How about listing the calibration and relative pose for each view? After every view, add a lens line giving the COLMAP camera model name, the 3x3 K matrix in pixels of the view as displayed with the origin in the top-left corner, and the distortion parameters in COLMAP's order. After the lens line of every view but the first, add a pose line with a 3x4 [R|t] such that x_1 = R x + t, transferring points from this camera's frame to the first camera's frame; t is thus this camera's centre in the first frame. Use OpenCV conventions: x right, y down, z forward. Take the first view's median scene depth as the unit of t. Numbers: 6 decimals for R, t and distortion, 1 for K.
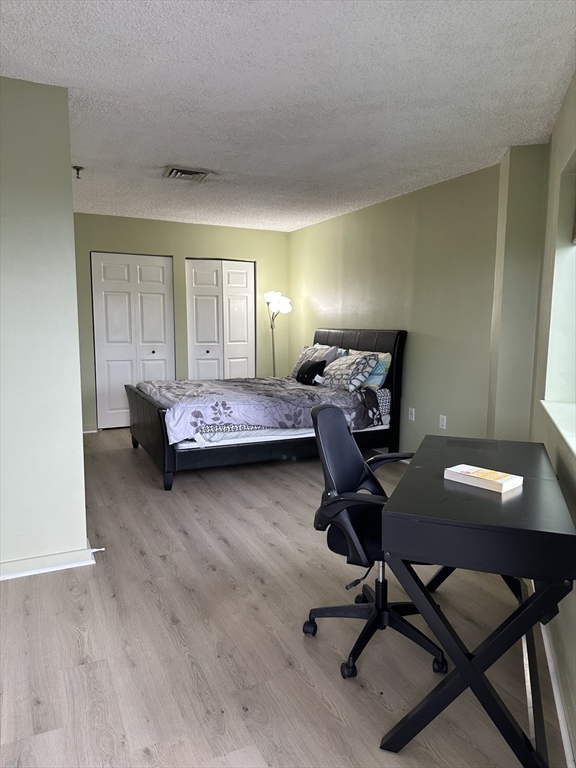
lens RADIAL K [[531.3, 0, 288.0], [0, 531.3, 384.0], [0, 0, 1]] dist [0.130201, -0.224024]
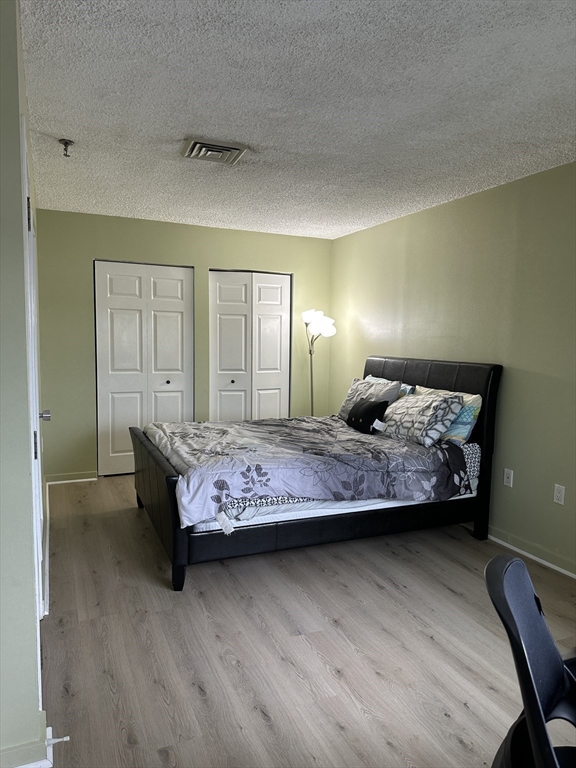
lens RADIAL K [[531.3, 0, 288.0], [0, 531.3, 384.0], [0, 0, 1]] dist [0.130201, -0.224024]
pose [[0.999227, 0.014501, -0.036538, -0.049319], [-0.015562, 0.999461, -0.028906, -0.048437], [0.036099, 0.029452, 0.998914, 0.248426]]
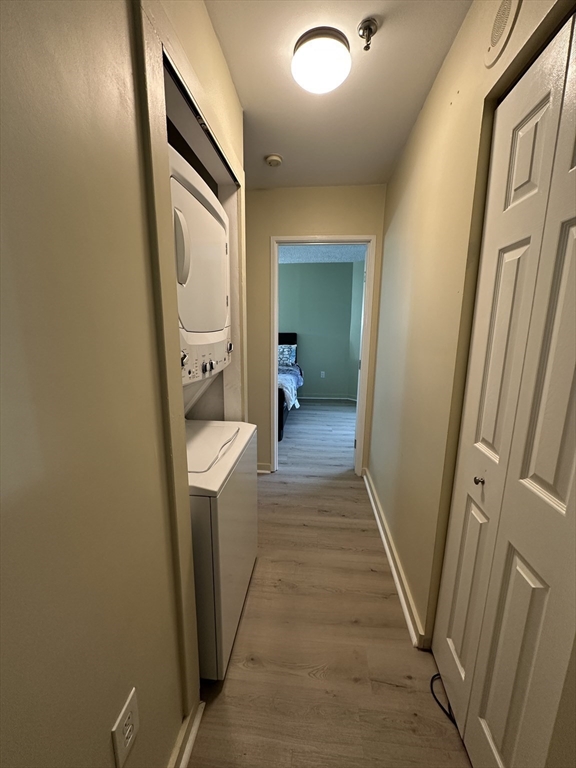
lens RADIAL K [[307.6, 0, 288.0], [0, 307.6, 384.0], [0, 0, 1]] dist [-0.000989, -0.000189]
pose [[0.521857, -0.165644, 0.836796, -0.809434], [0.099502, 0.986089, 0.133144, -0.068751], [-0.847210, 0.013781, 0.531079, 0.441711]]
